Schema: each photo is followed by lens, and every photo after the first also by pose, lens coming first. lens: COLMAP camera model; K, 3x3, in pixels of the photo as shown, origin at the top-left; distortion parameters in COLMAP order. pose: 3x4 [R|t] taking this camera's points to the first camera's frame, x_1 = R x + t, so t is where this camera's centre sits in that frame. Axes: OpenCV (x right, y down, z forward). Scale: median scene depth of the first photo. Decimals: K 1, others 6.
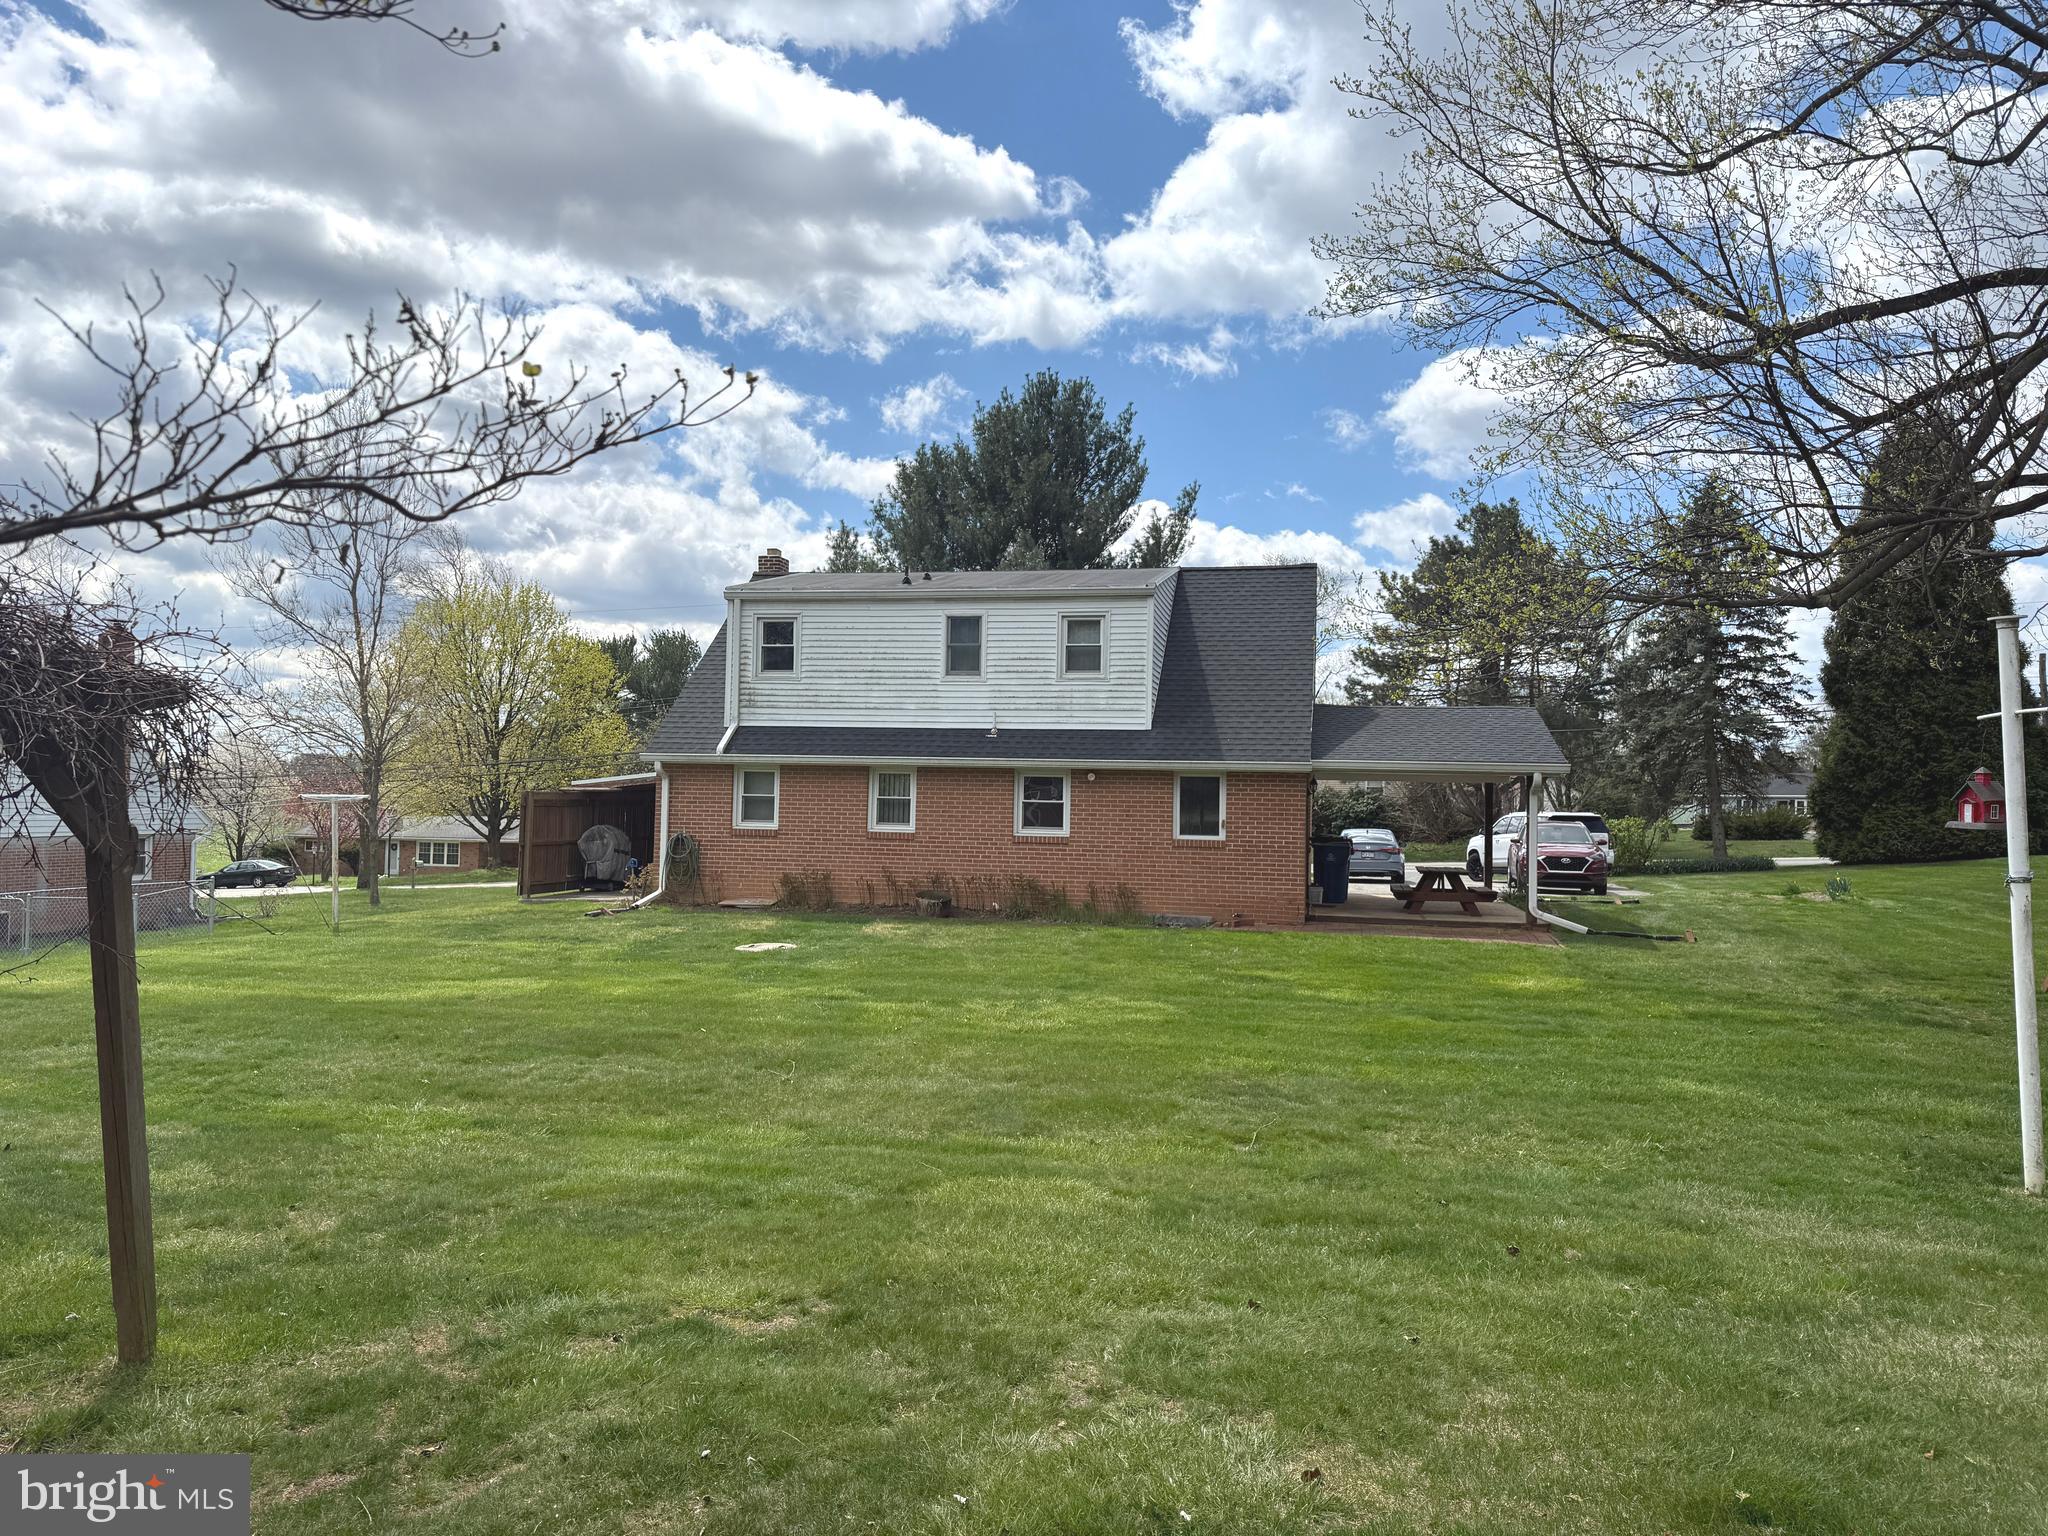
lens RADIAL K [[1451.6, 0, 1024.0], [0, 1451.6, 768.0], [0, 0, 1]] dist [0.002674, 0.000635]
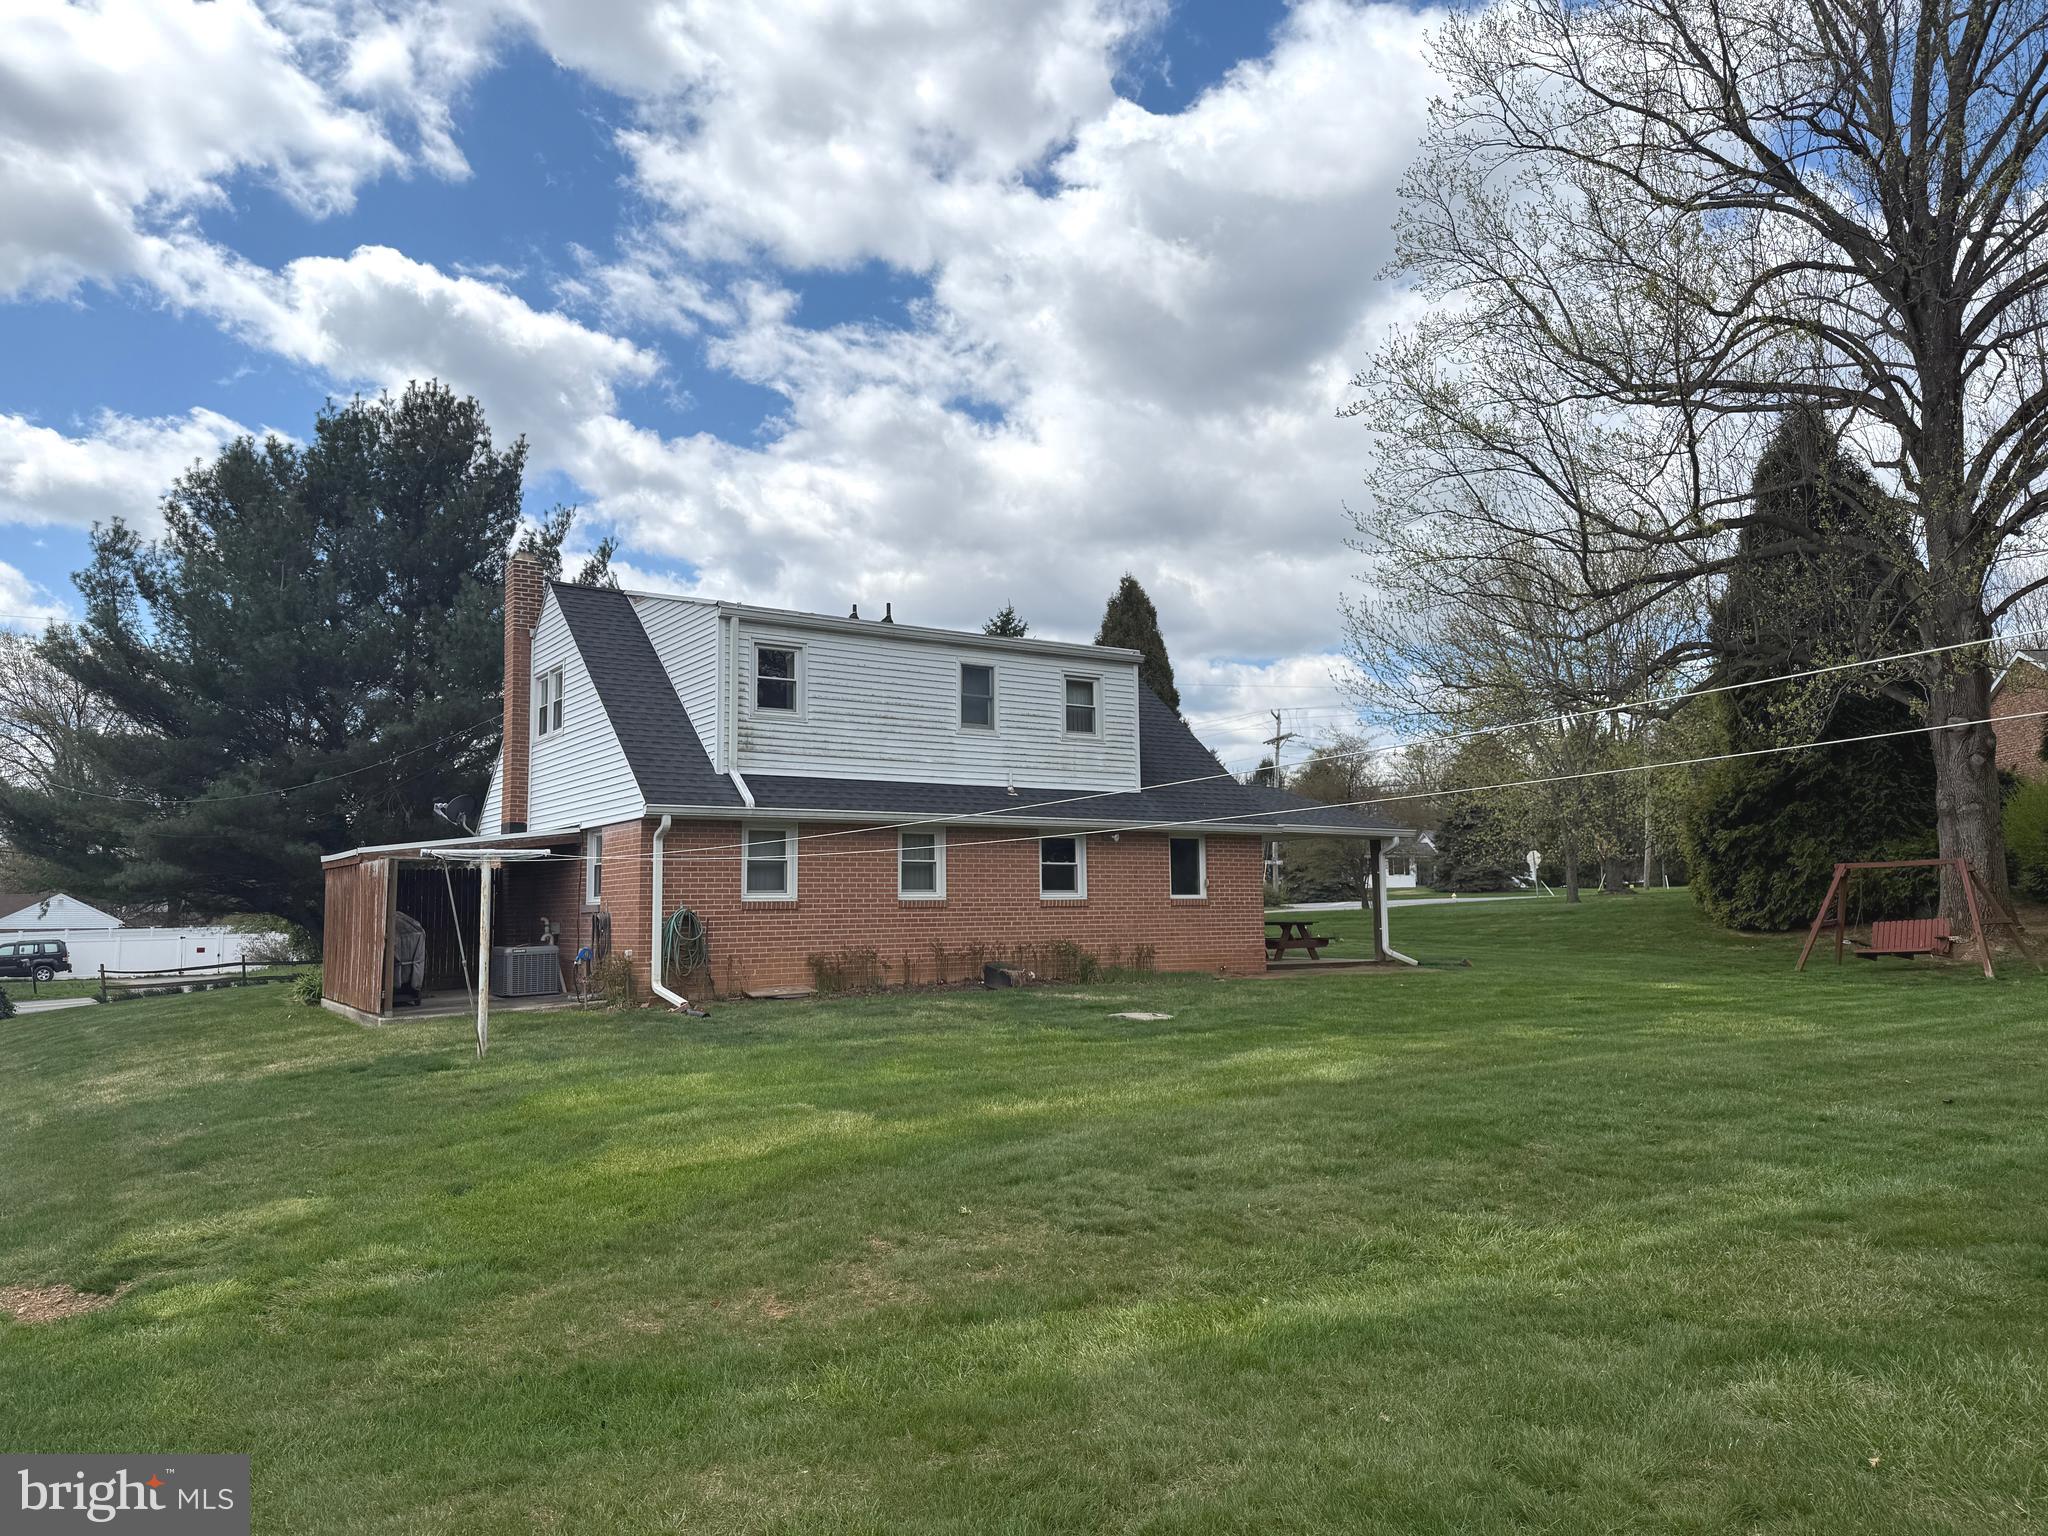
lens RADIAL K [[1451.6, 0, 1024.0], [0, 1451.6, 768.0], [0, 0, 1]] dist [0.002674, 0.000635]
pose [[0.702283, 0.037095, 0.710931, -0.682666], [-0.012407, 0.999128, -0.039876, -0.001970], [-0.711790, 0.019184, 0.702131, 0.327663]]
